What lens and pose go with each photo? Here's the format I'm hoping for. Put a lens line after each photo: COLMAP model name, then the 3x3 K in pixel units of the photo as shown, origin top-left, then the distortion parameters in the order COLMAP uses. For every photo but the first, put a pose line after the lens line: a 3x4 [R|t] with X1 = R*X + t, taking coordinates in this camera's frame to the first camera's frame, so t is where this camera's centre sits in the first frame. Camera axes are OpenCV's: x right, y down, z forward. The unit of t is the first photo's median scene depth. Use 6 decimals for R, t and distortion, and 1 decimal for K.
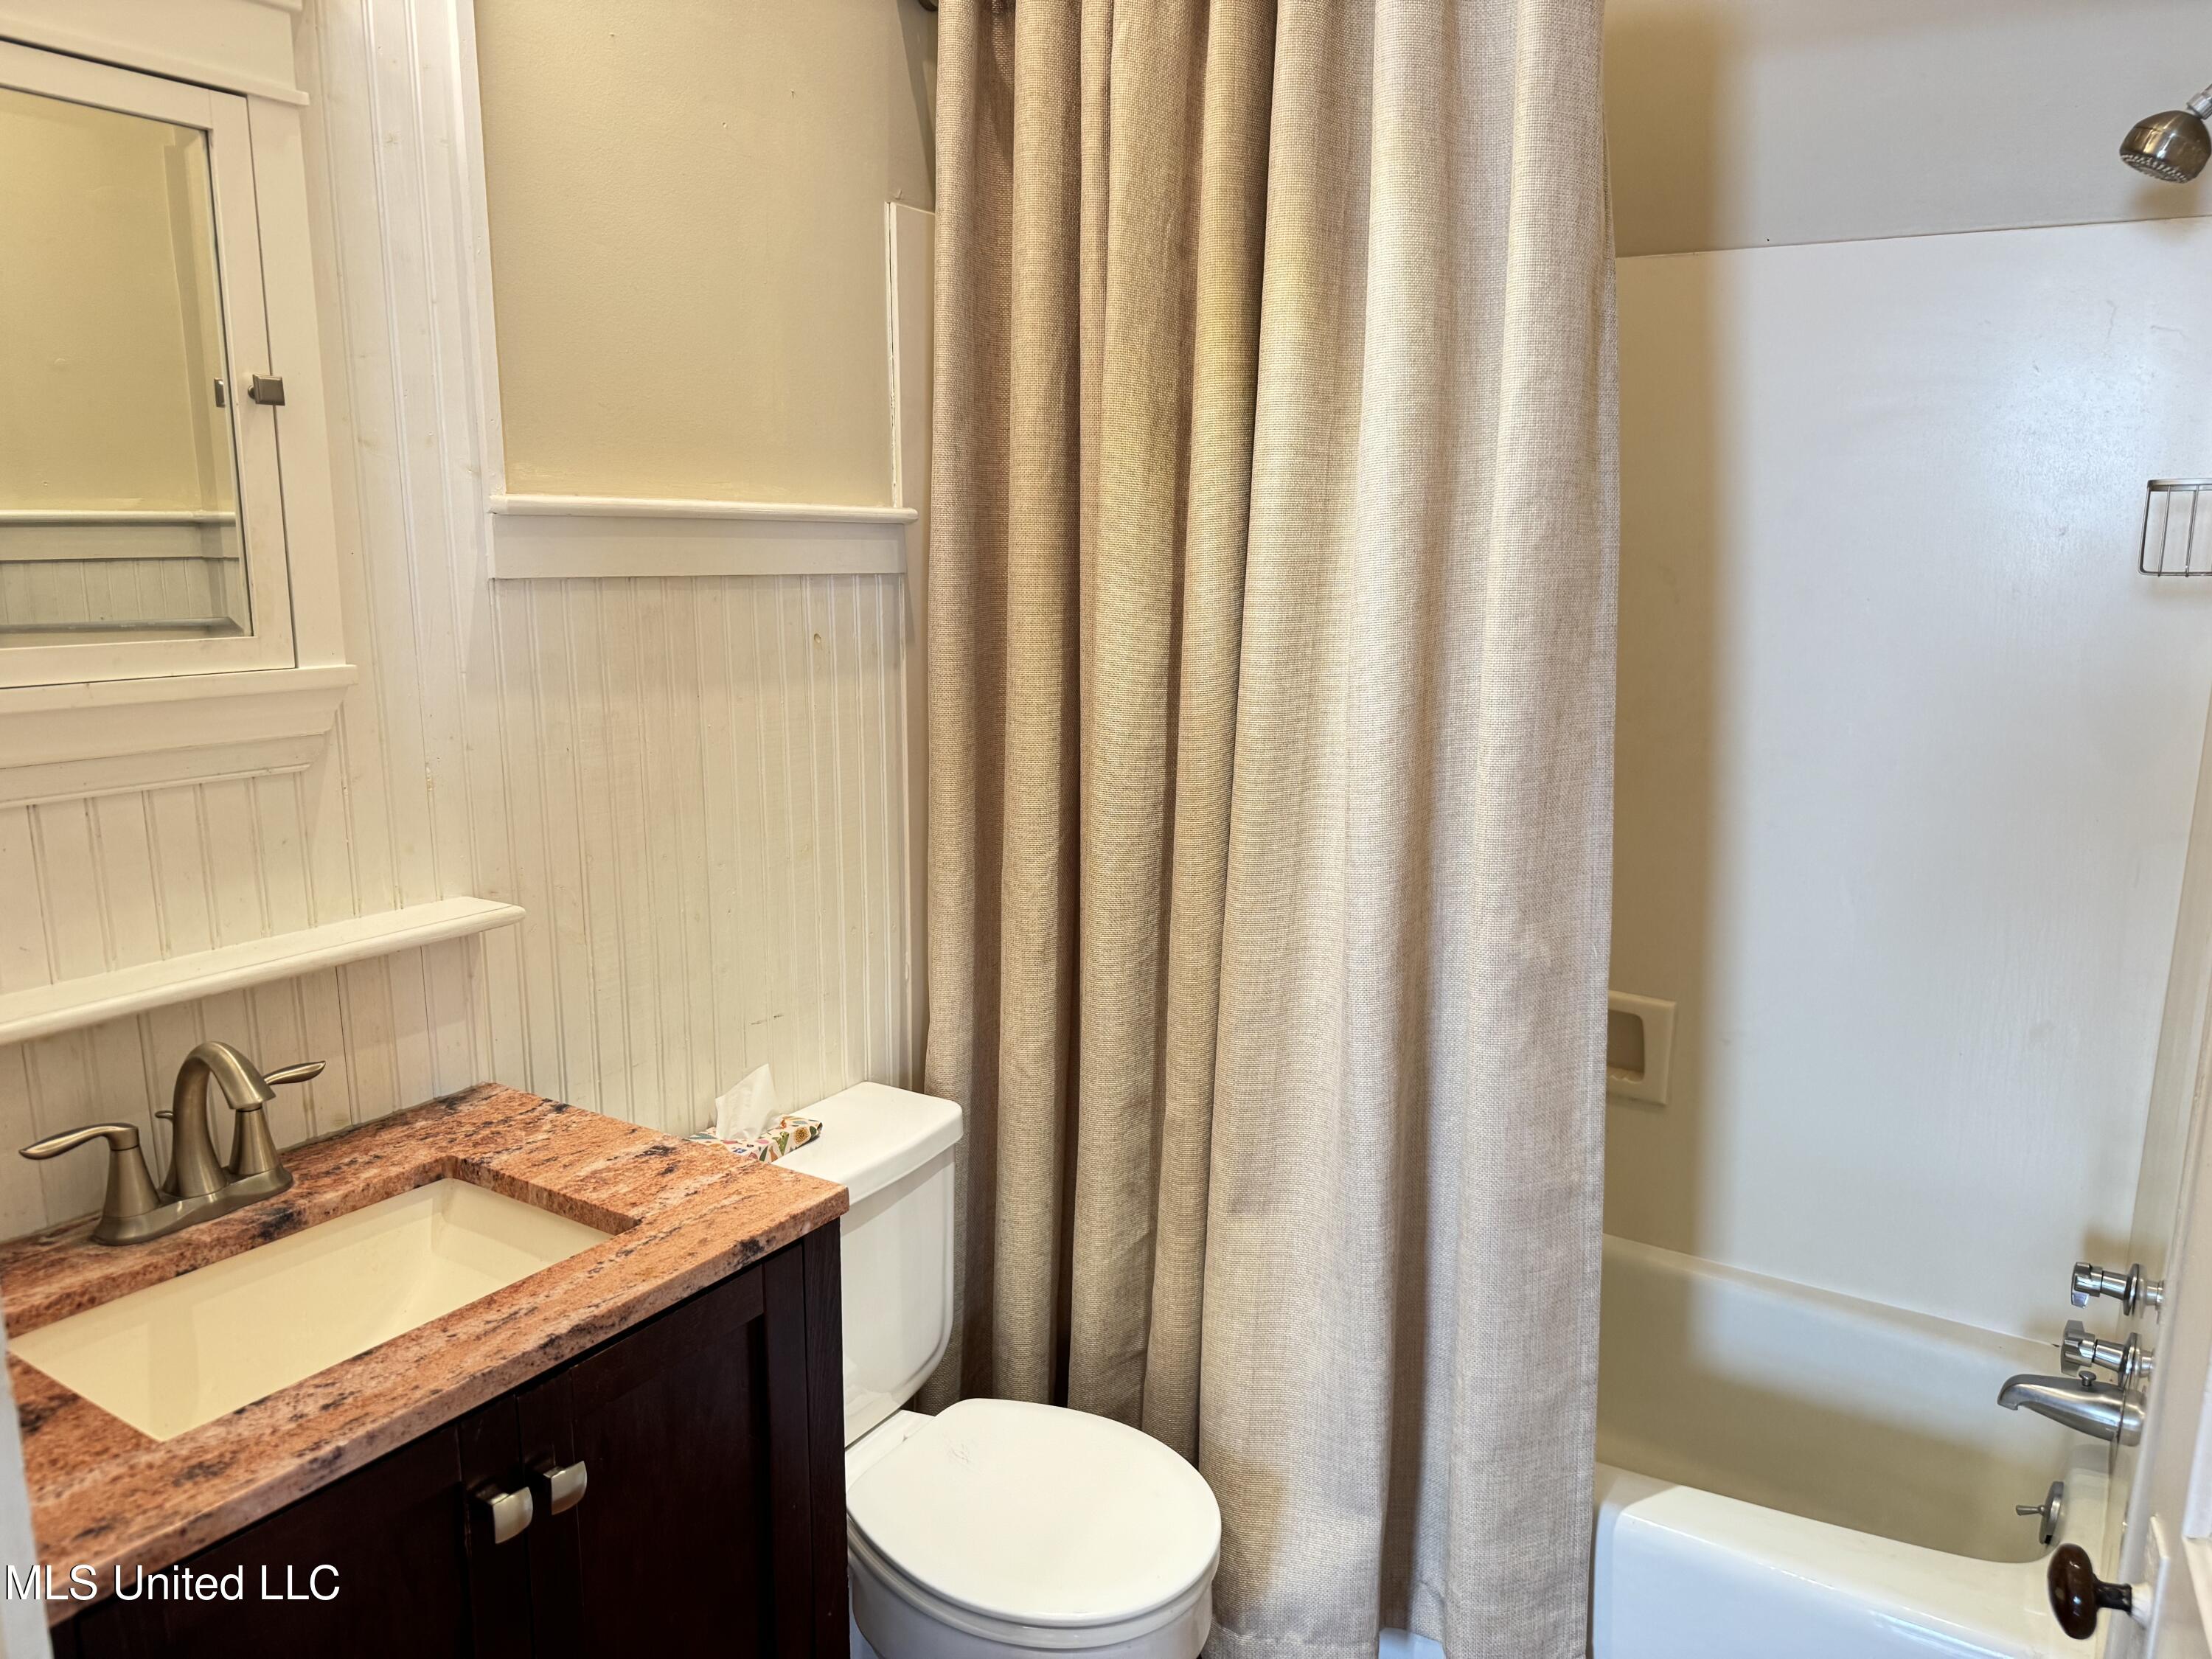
lens RADIAL K [[1558.1, 0, 1108.2], [0, 1558.1, 833.7], [0, 0, 1]] dist [-0.008129, -0.004395]
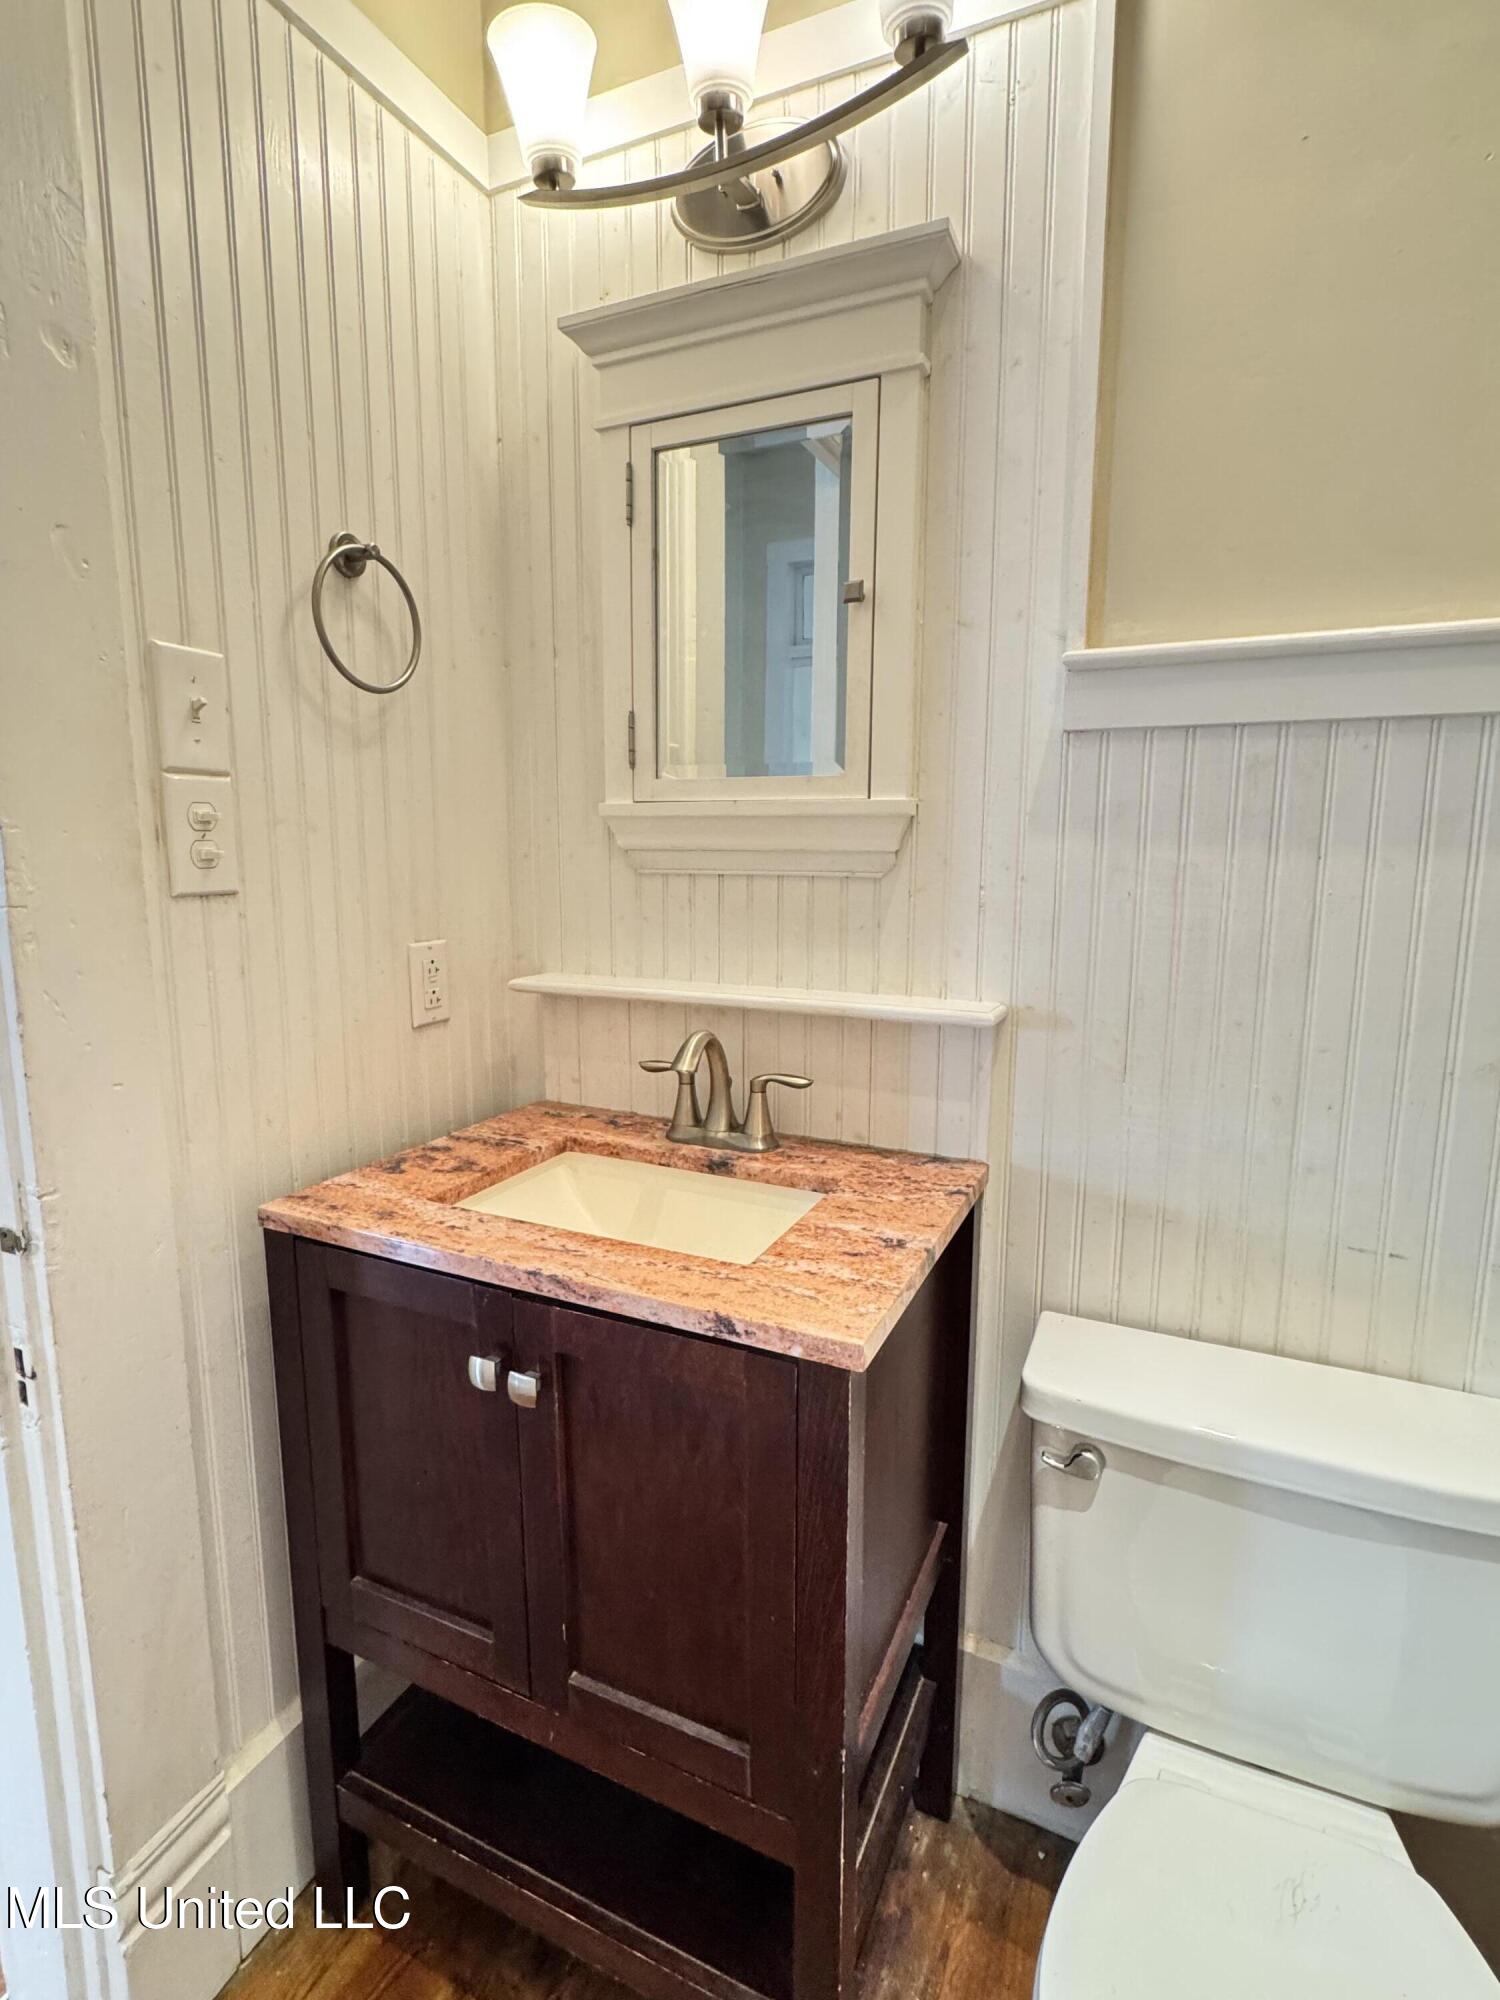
lens RADIAL K [[973.1, 0, 753.9], [0, 973.1, 992.7], [0, 0, 1]] dist [-0.005062, -0.001240]
pose [[0.136605, 0.138087, -0.980954, 0.337909], [-0.192830, 0.975002, 0.110396, -0.015728], [0.971677, 0.174076, 0.159817, 0.822035]]
